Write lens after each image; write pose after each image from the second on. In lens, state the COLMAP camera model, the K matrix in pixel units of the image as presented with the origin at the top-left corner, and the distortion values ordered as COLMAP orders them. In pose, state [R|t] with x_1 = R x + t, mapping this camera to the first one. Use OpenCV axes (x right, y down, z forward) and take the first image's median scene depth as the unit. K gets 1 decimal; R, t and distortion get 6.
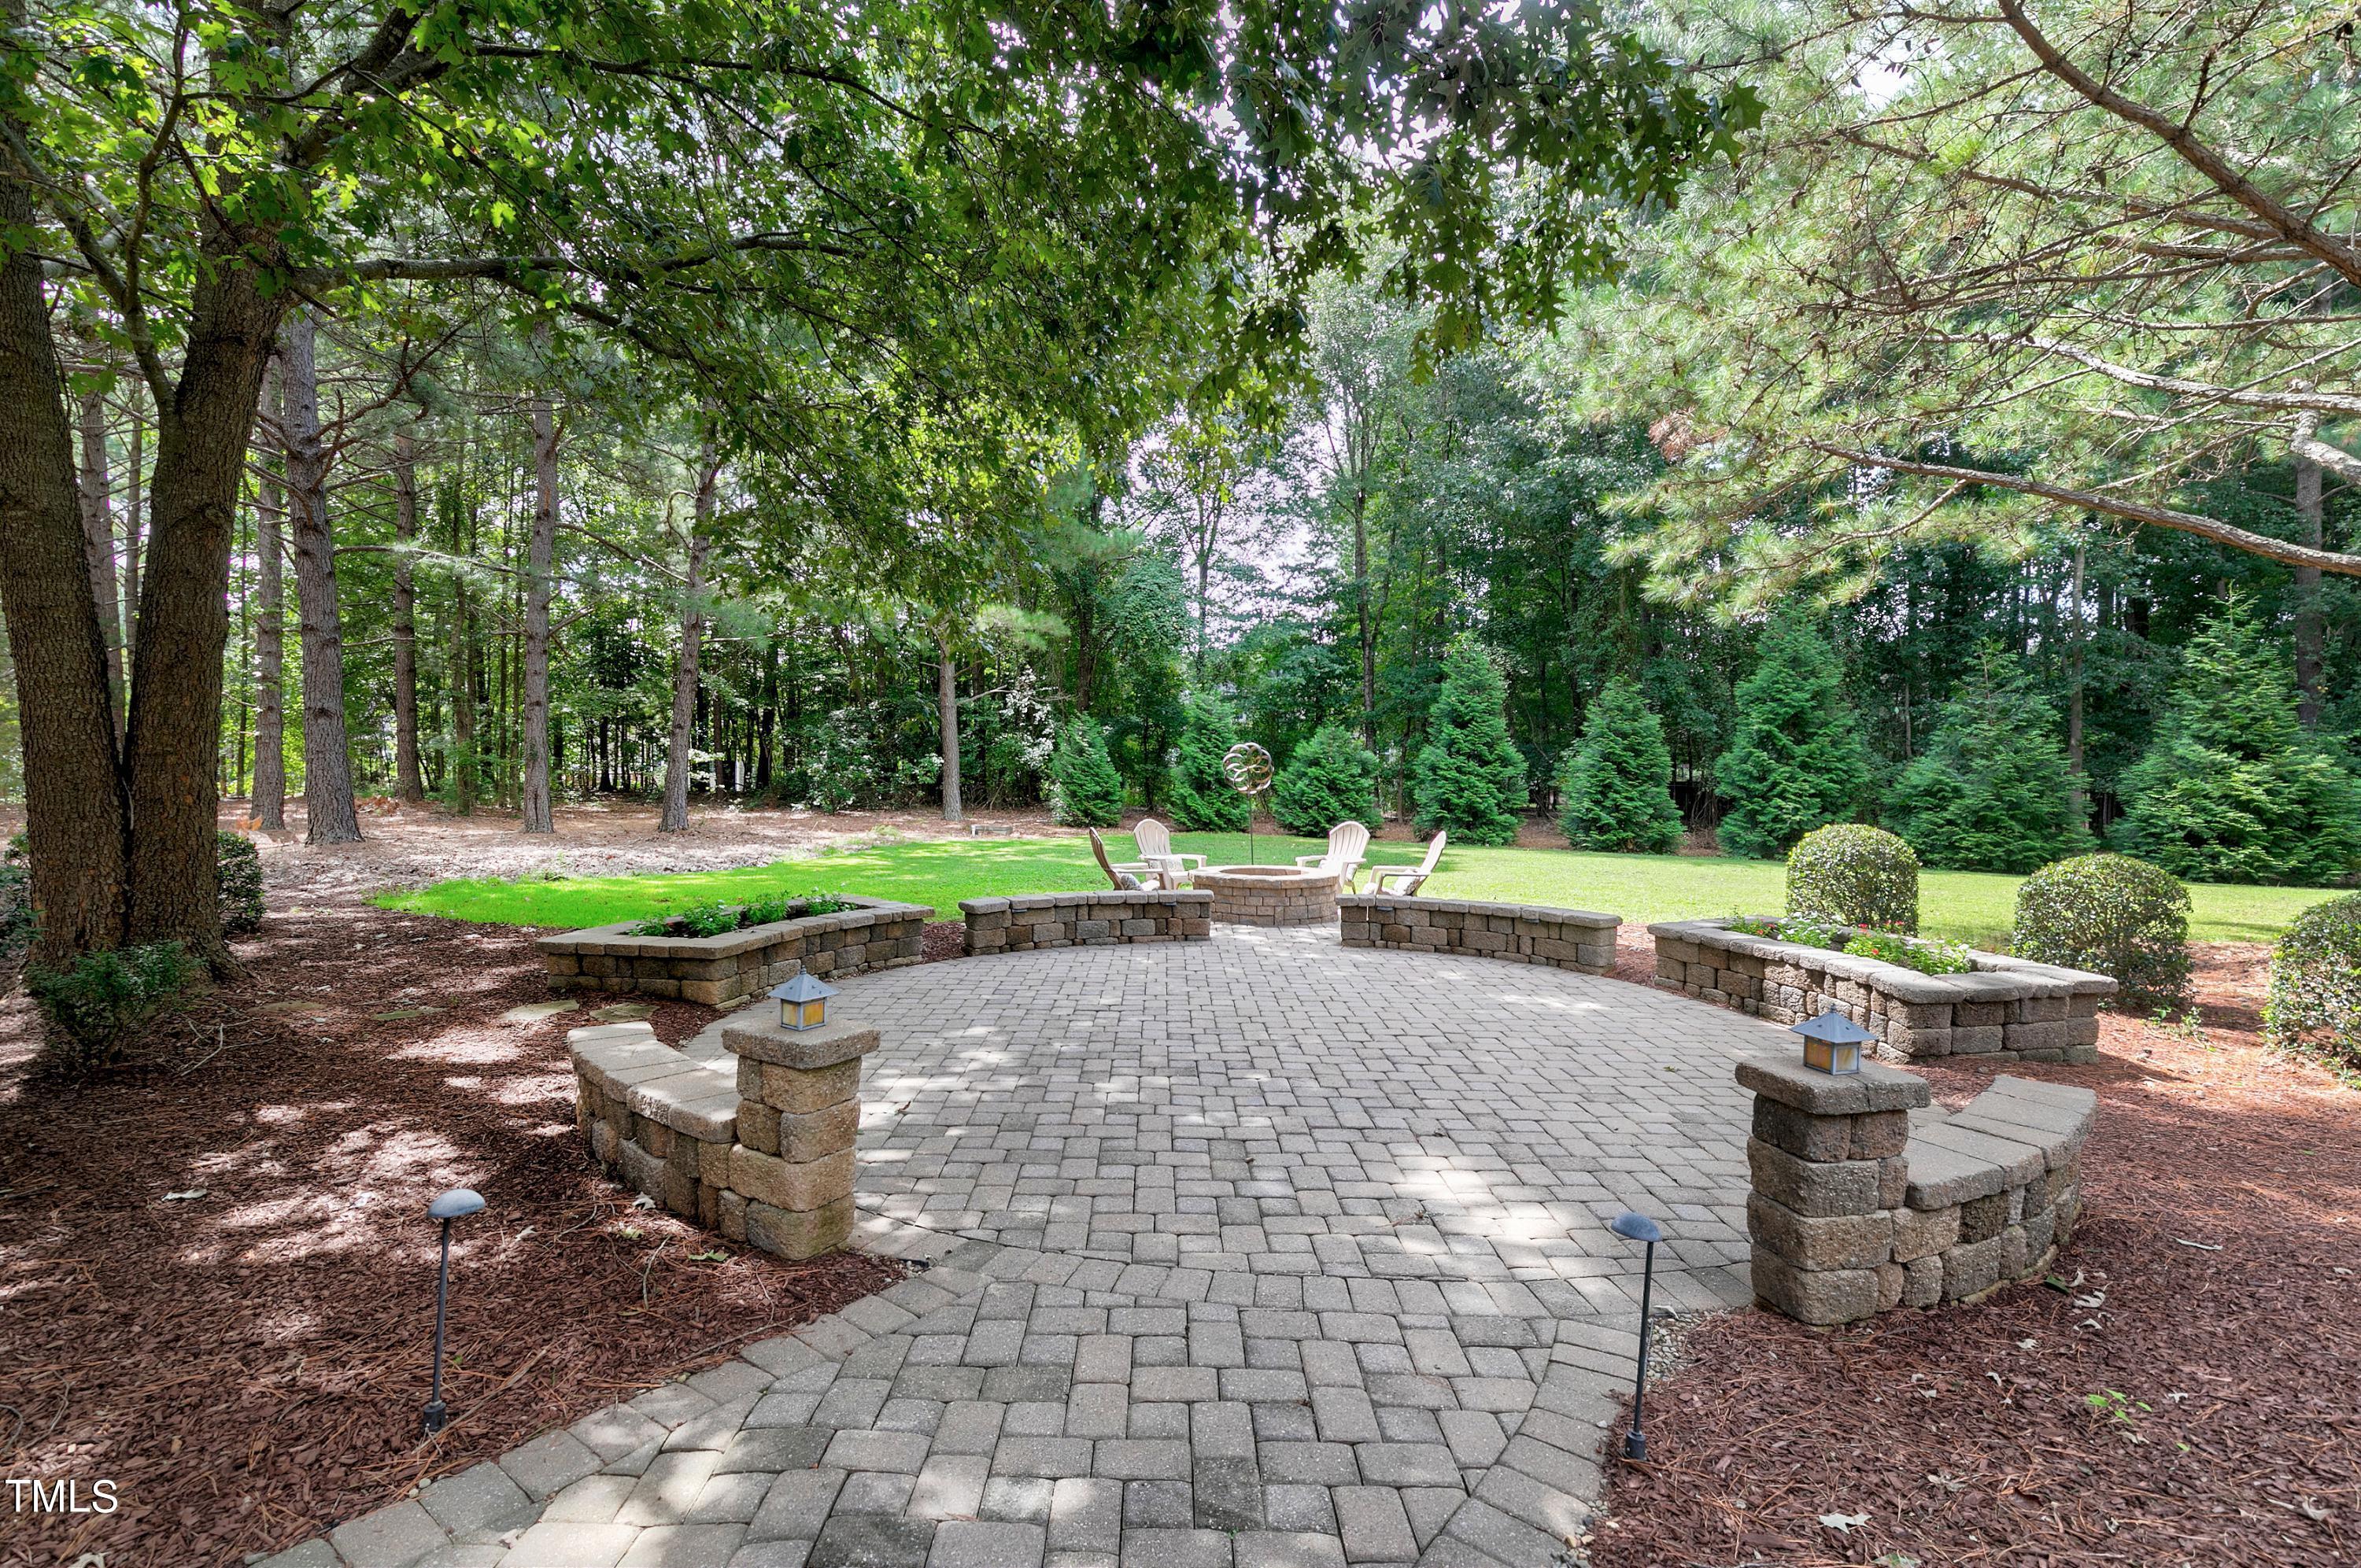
lens RADIAL K [[1062.9, 0, 1187.6], [0, 1062.9, 780.9], [0, 0, 1]] dist [0.008347, -0.000152]
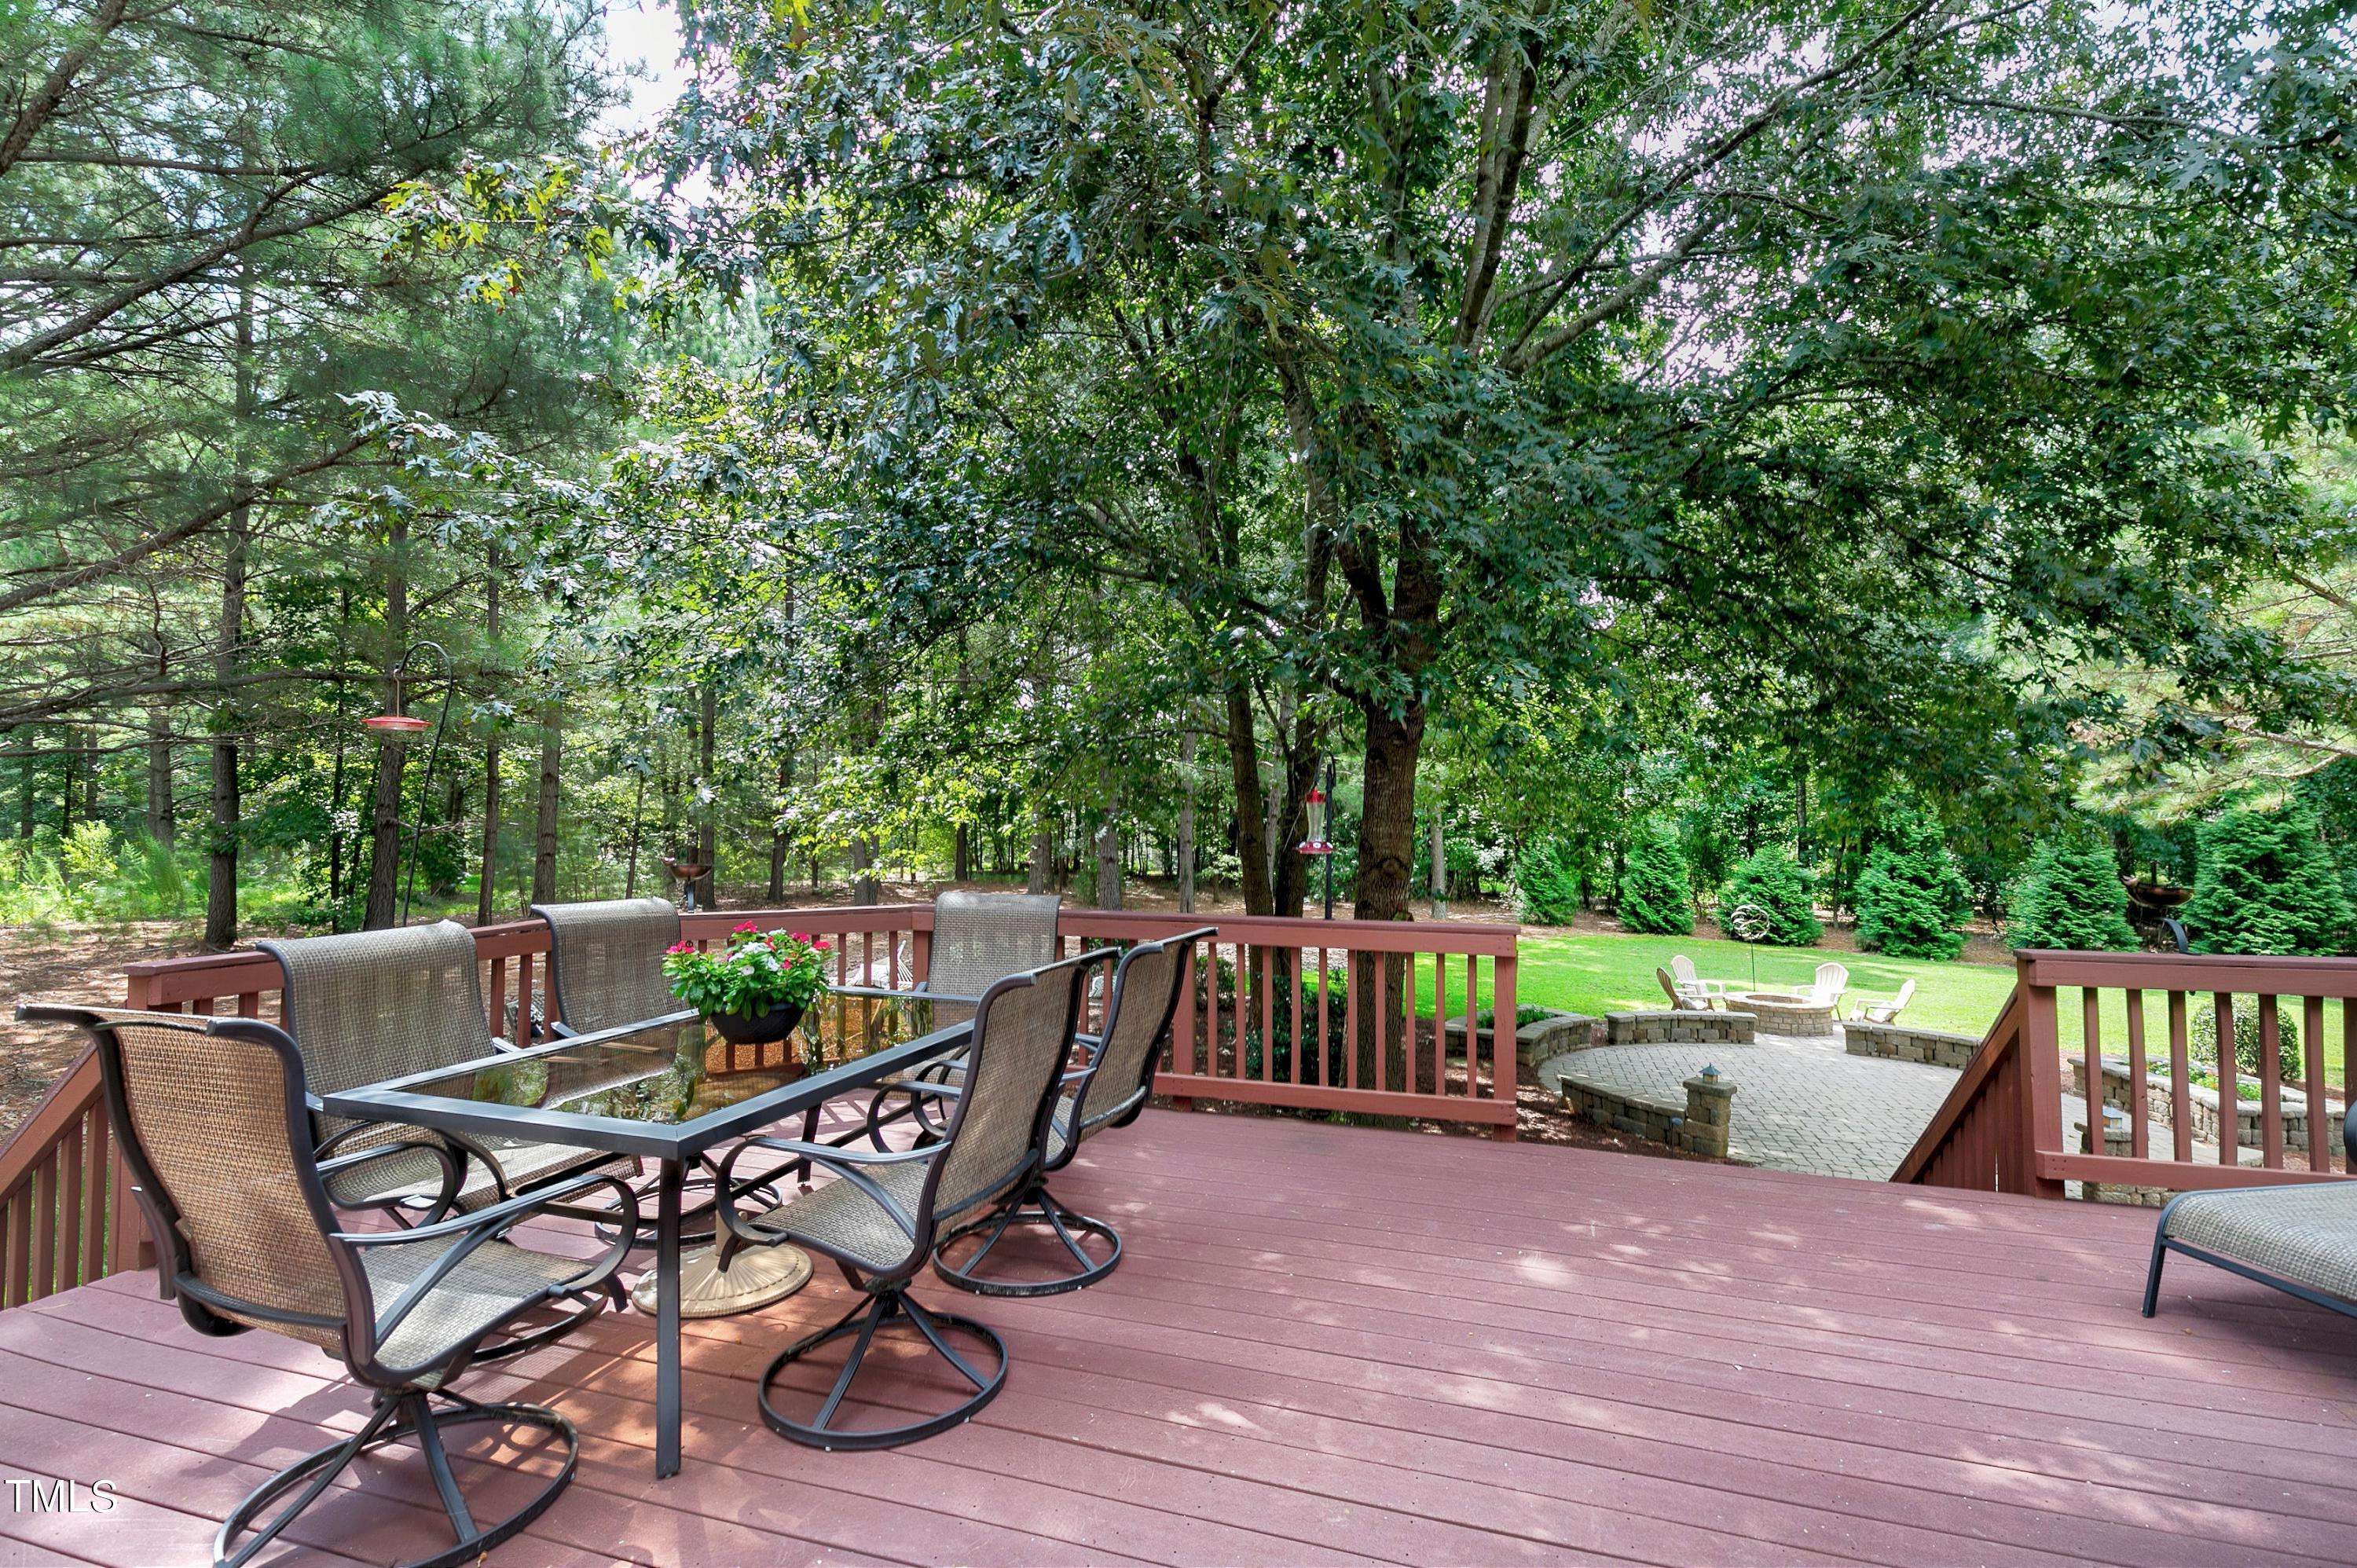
lens RADIAL K [[1061.2, 0, 1167.5], [0, 1061.2, 792.6], [0, 0, 1]] dist [0.008347, -0.000152]
pose [[0.945478, -0.009714, -0.325542, -0.137717], [-0.002817, 0.999274, -0.037999, -0.081623], [0.325675, 0.036844, 0.944764, -0.409673]]
